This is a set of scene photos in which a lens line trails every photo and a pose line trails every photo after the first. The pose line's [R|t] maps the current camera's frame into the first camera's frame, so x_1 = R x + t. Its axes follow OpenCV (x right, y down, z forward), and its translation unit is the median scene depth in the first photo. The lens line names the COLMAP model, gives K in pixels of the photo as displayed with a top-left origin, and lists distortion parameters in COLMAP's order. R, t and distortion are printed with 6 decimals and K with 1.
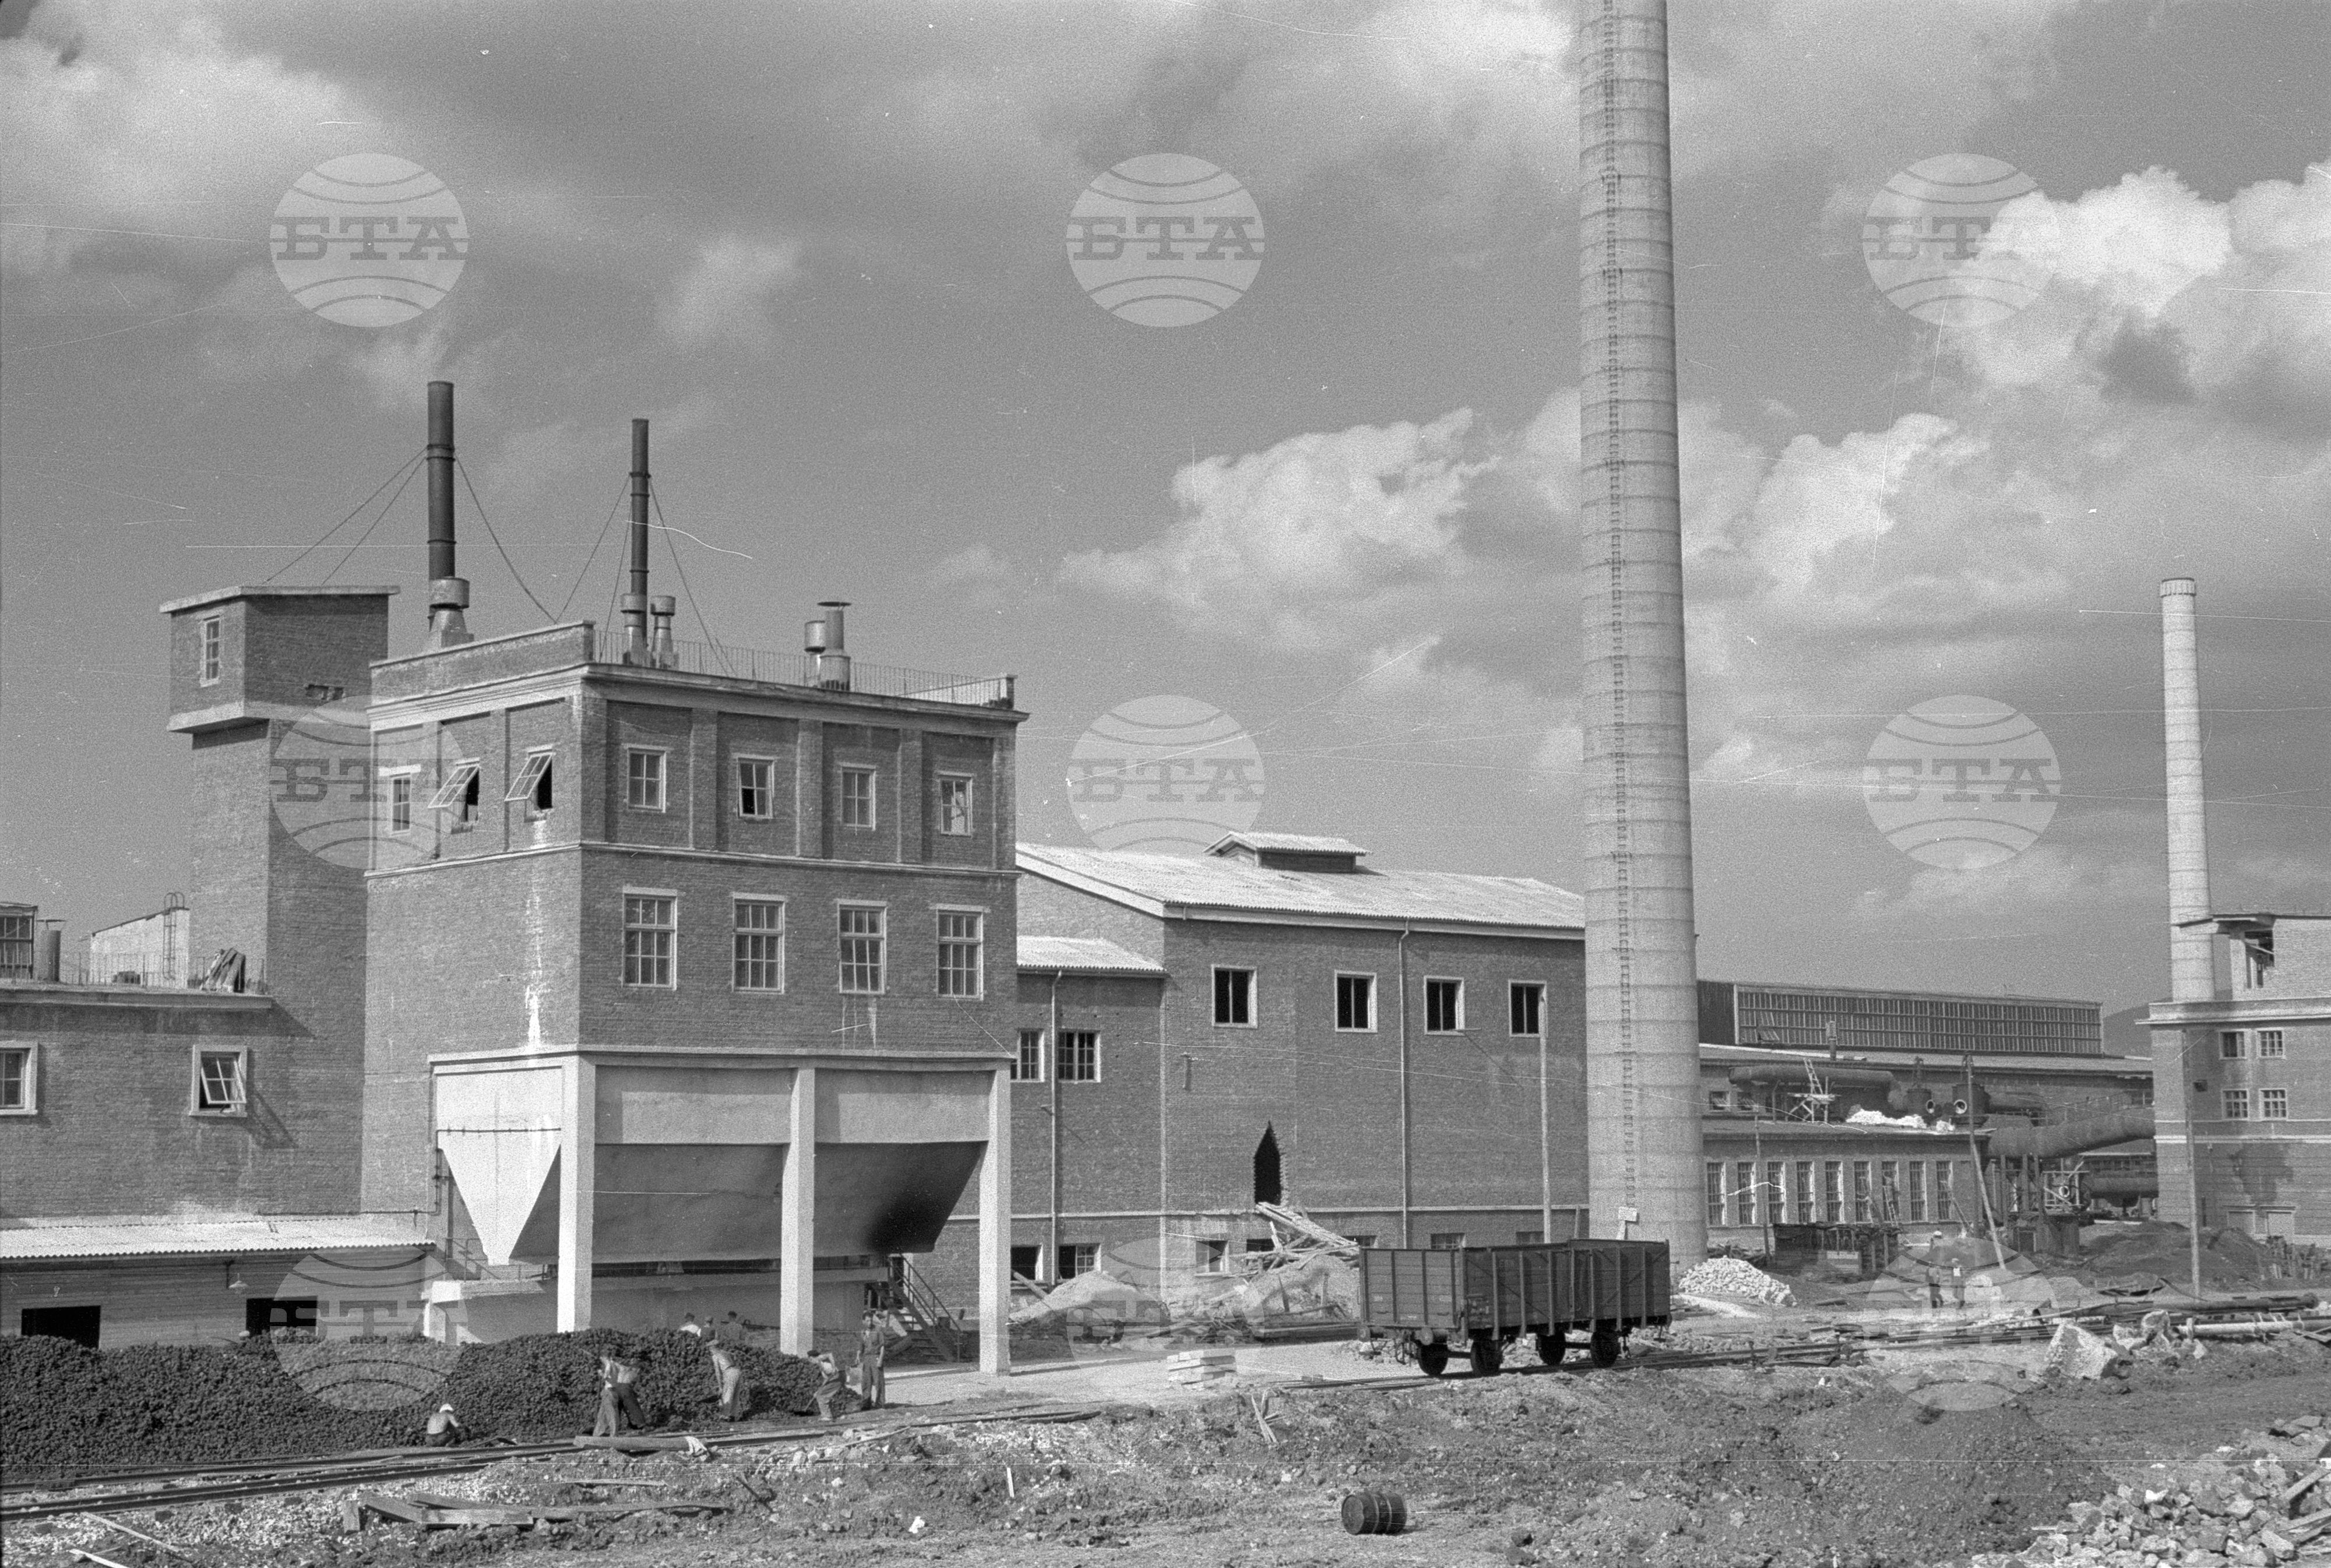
lens RADIAL K [[3730.9, 0, 1118.4], [0, 3730.9, 756.2], [0, 0, 1]] dist [0.198747, 0.000000]
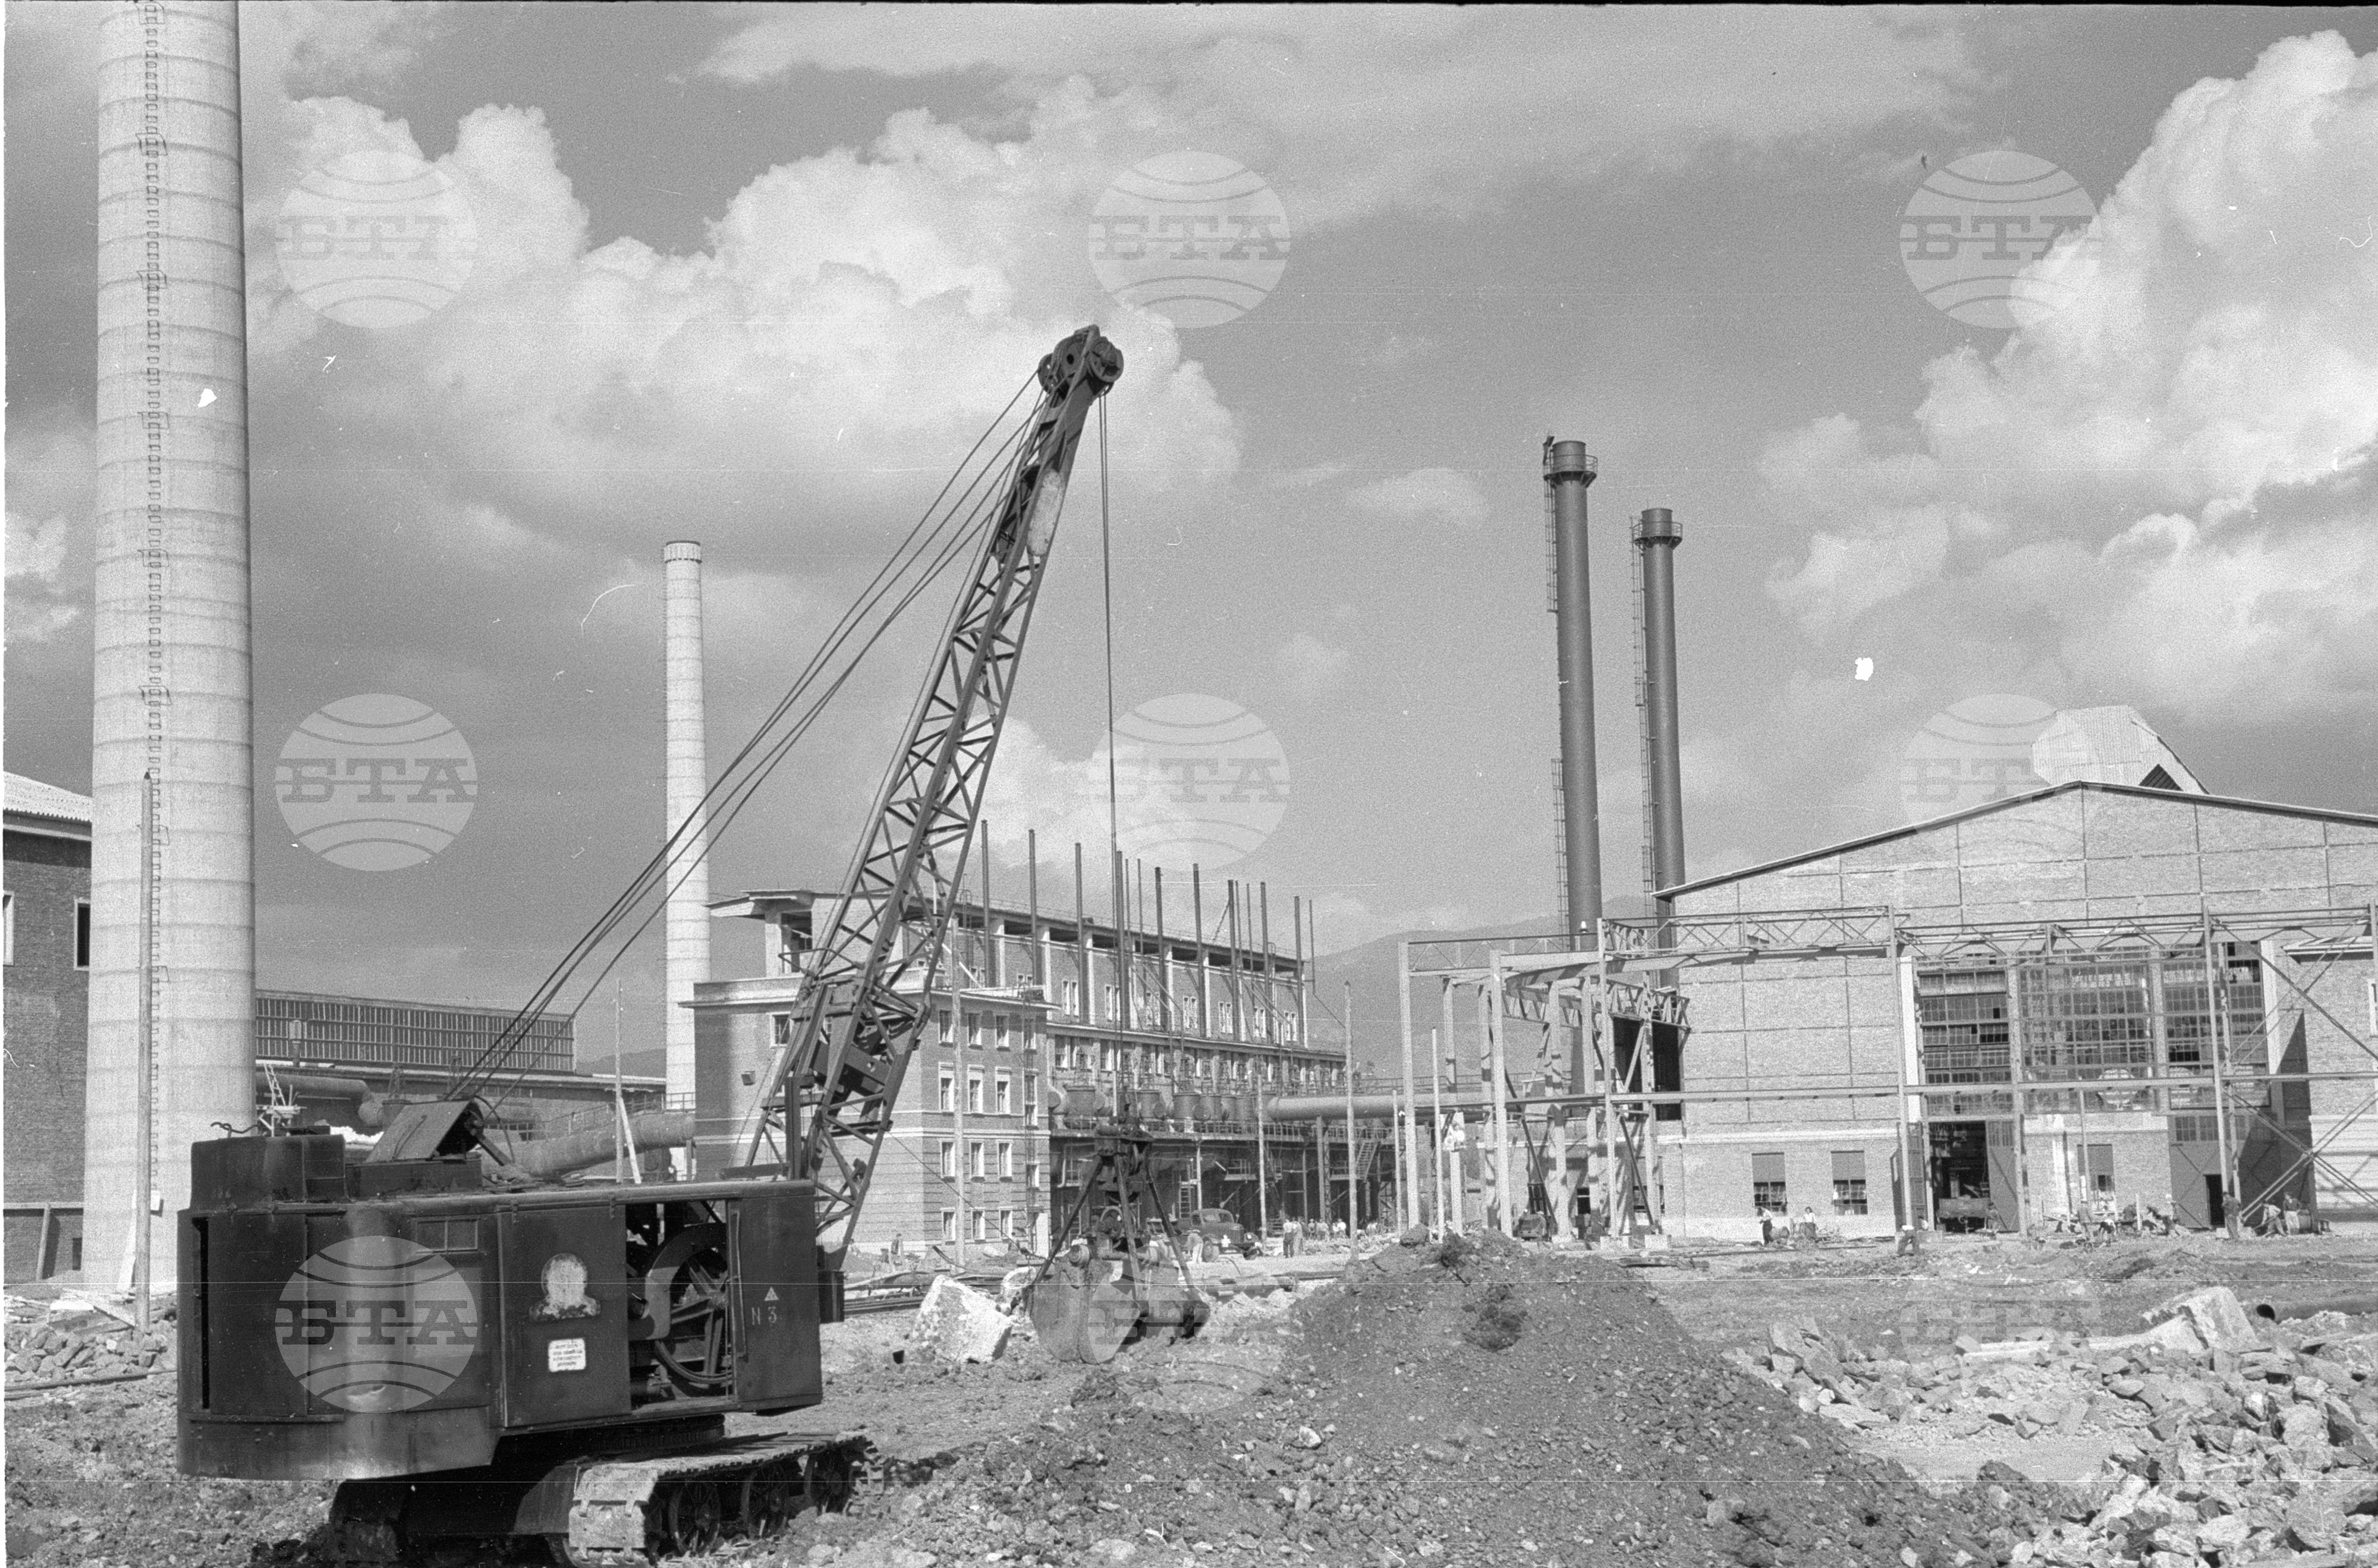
lens RADIAL K [[3748.0, 0, 1219.3], [0, 3748.0, 817.7], [0, 0, 1]] dist [0.205574, 0.000000]
pose [[0.896858, 0.033683, 0.441034, -0.001250], [-0.031412, 0.999429, -0.012452, 0.056457], [-0.441202, -0.002686, 0.897404, 0.289990]]
